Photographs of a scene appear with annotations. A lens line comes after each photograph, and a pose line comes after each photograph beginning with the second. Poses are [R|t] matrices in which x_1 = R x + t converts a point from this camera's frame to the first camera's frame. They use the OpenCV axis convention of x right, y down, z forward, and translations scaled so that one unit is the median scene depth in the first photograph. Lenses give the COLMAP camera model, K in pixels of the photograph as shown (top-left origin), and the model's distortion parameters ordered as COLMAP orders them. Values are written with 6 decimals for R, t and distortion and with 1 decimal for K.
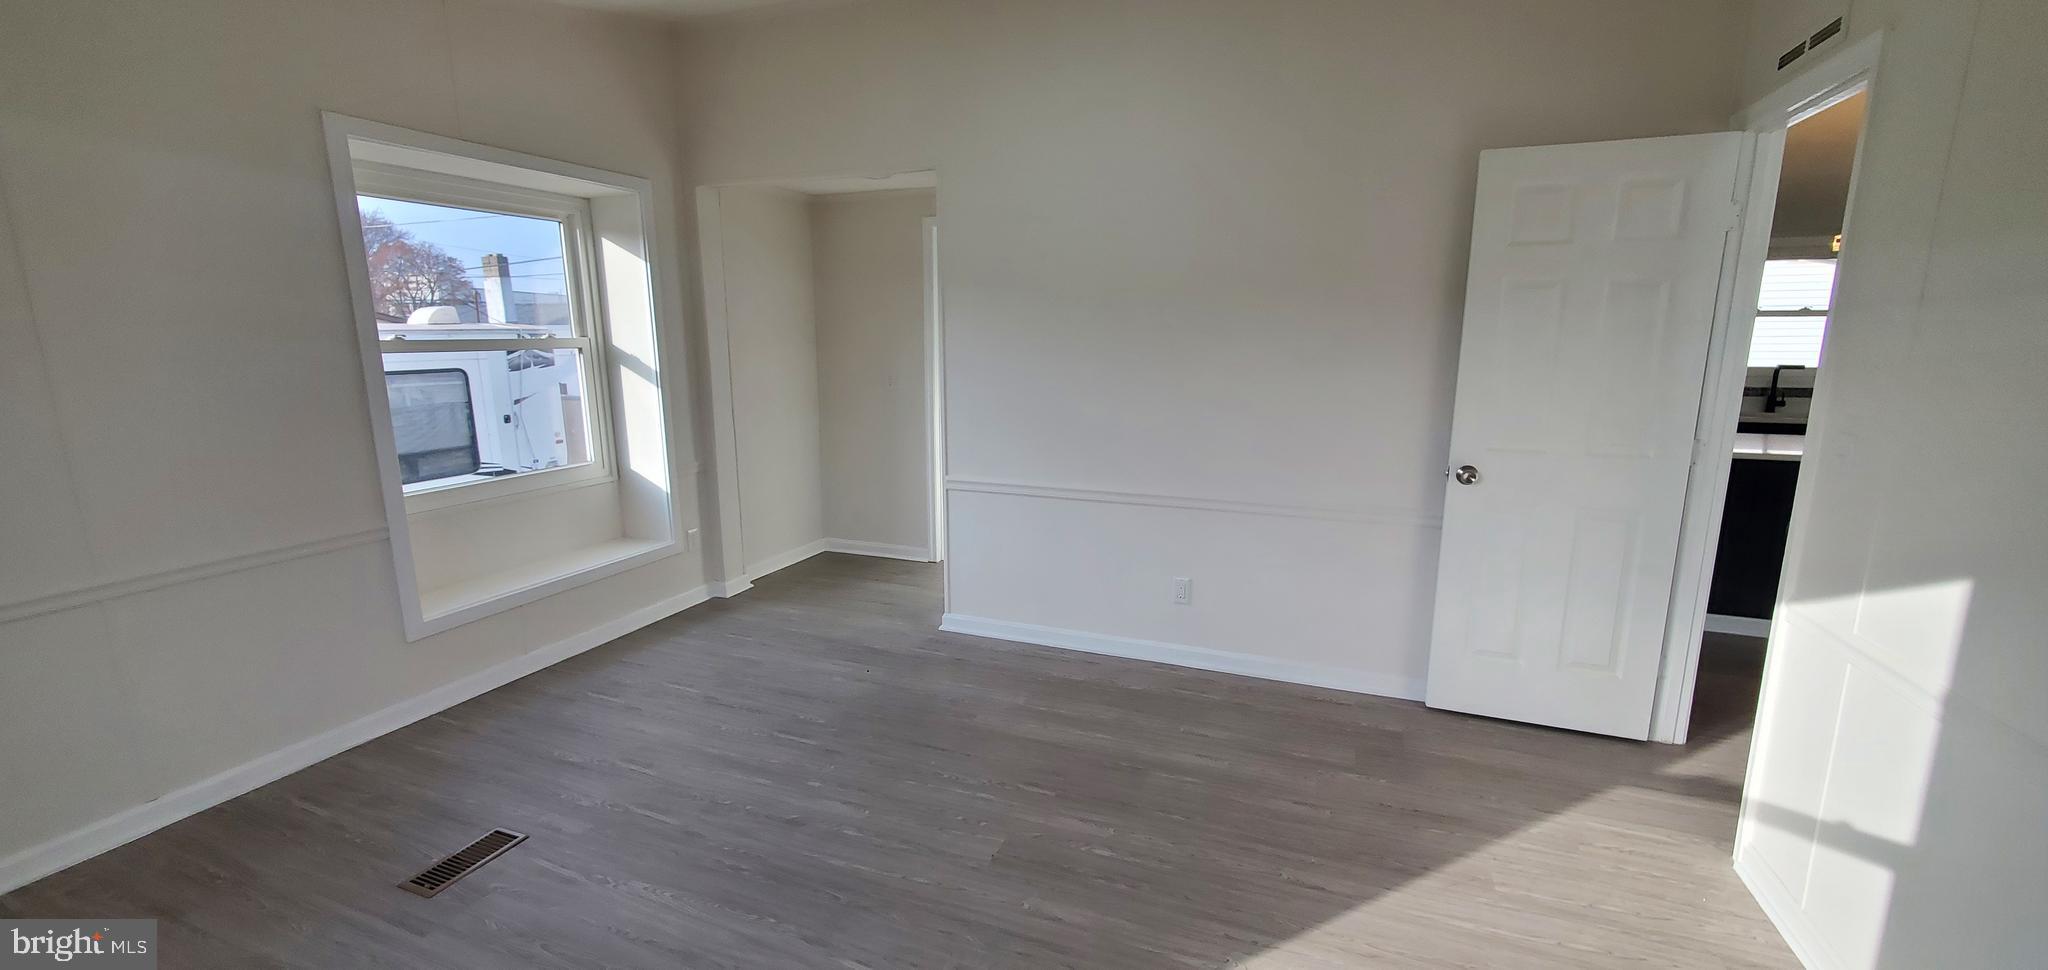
lens RADIAL K [[816.5, 0, 1025.5], [0, 816.5, 491.6], [0, 0, 1]] dist [0.004767, 0.000220]
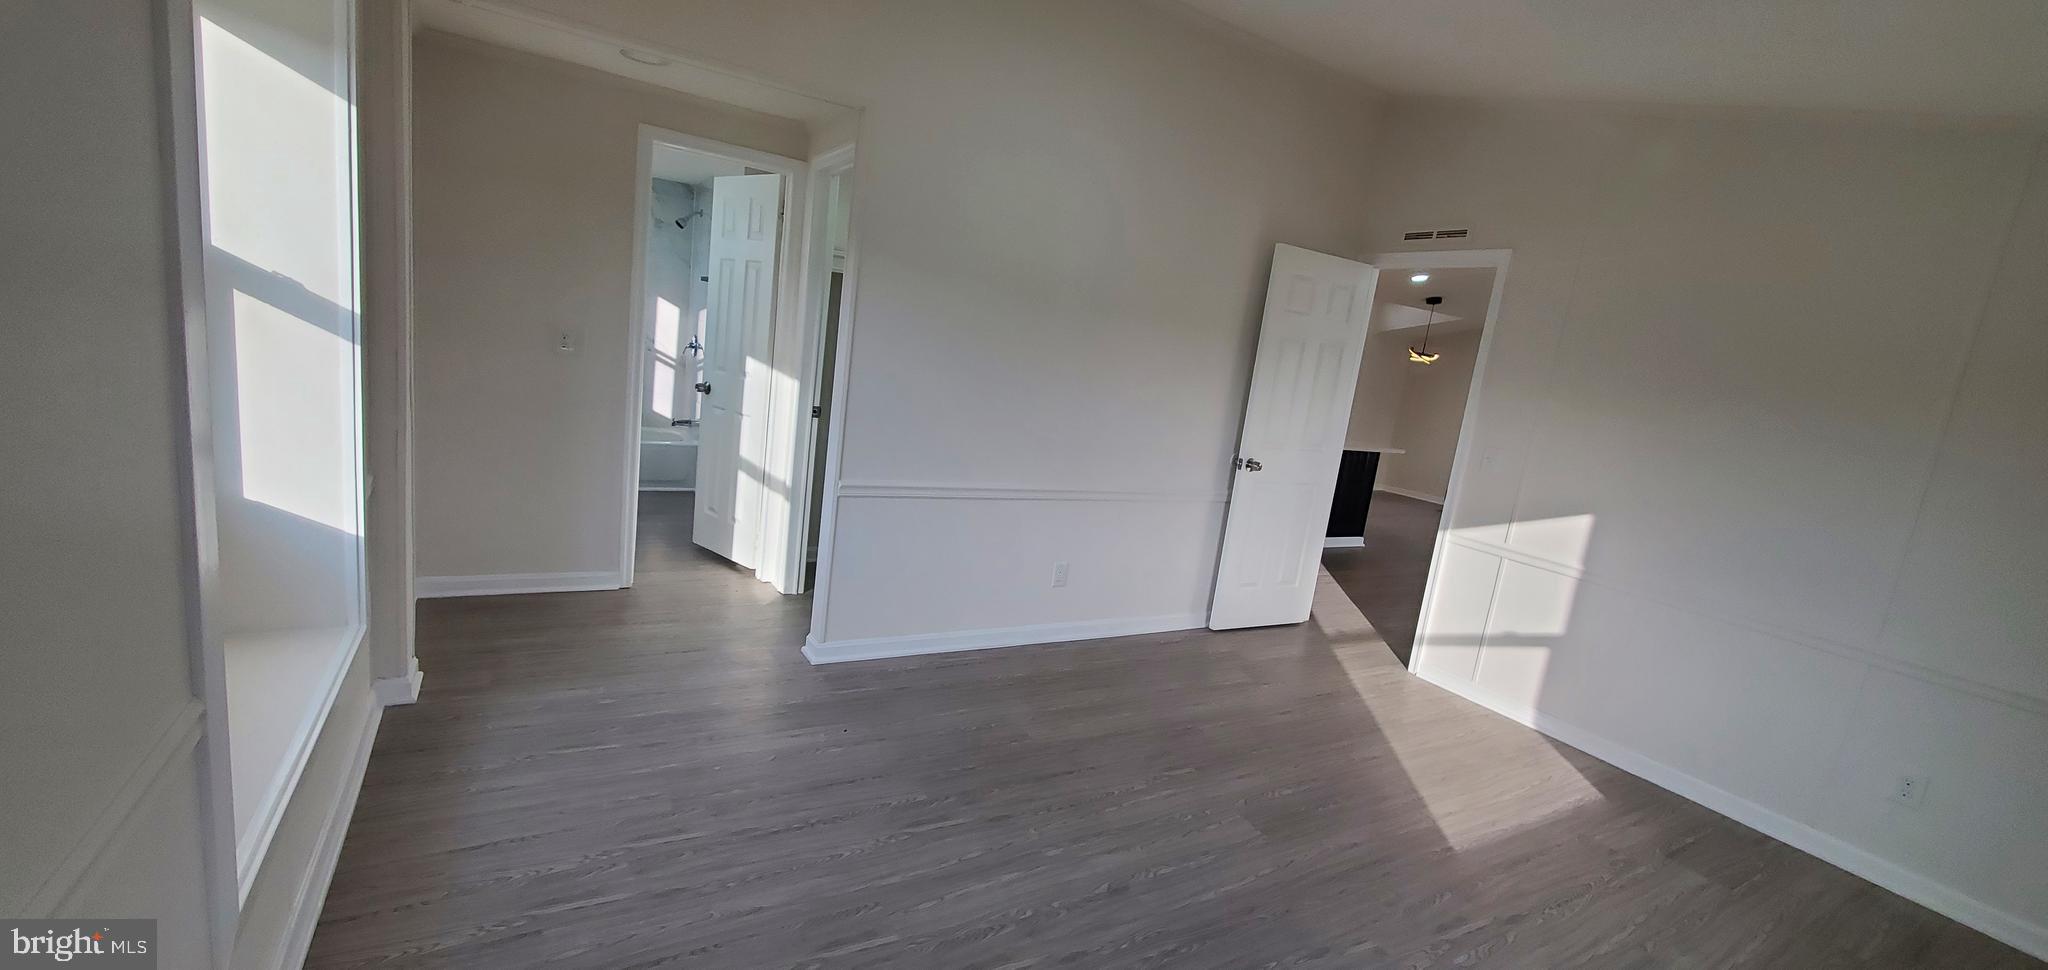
lens RADIAL K [[816.5, 0, 1014.4], [0, 816.5, 481.4], [0, 0, 1]] dist [0.004767, 0.000220]
pose [[0.605558, -0.056297, 0.793807, -0.861407], [0.023656, 0.998327, 0.052756, -0.076508], [-0.795449, -0.013169, 0.605877, 0.460516]]
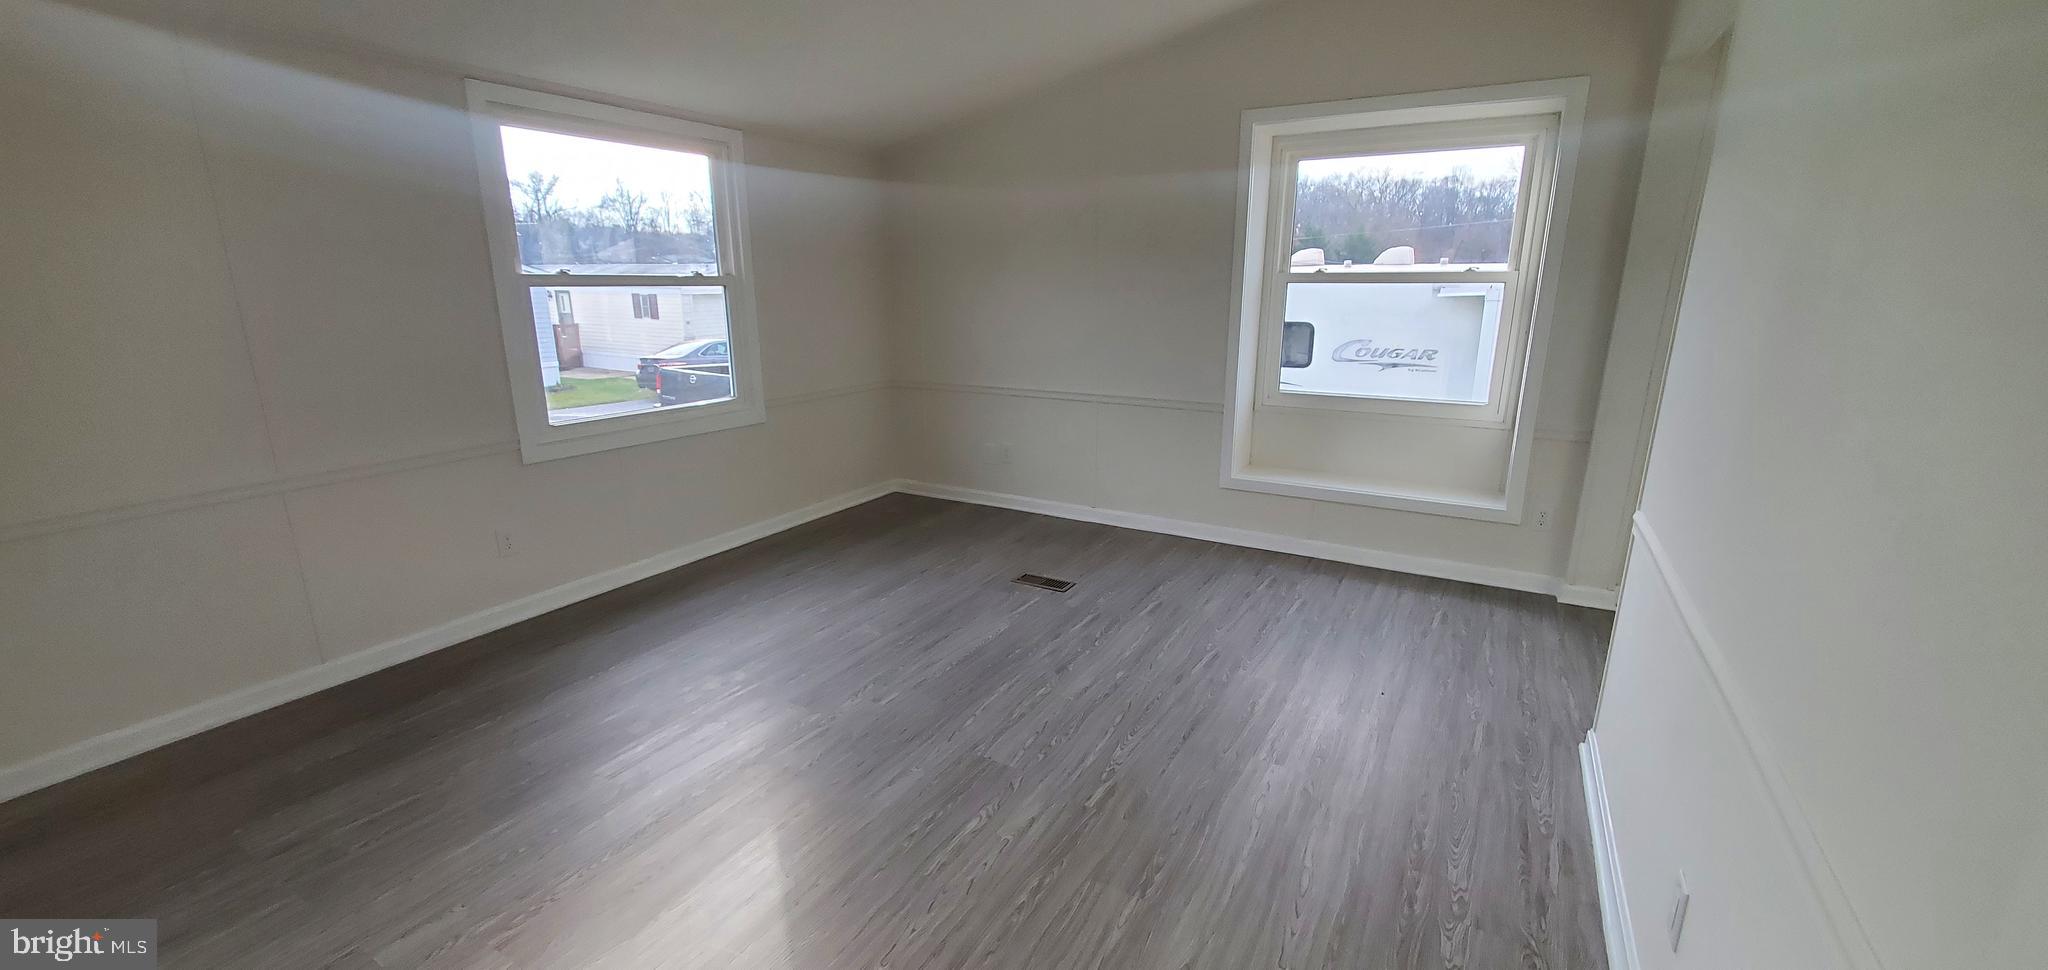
lens RADIAL K [[816.5, 0, 1025.8], [0, 816.5, 488.5], [0, 0, 1]] dist [0.004767, 0.000220]
pose [[-0.138269, 0.251424, -0.957950, 0.689293], [-0.190485, 0.942431, 0.274845, -0.146952], [0.971904, 0.220478, -0.082416, 0.823024]]
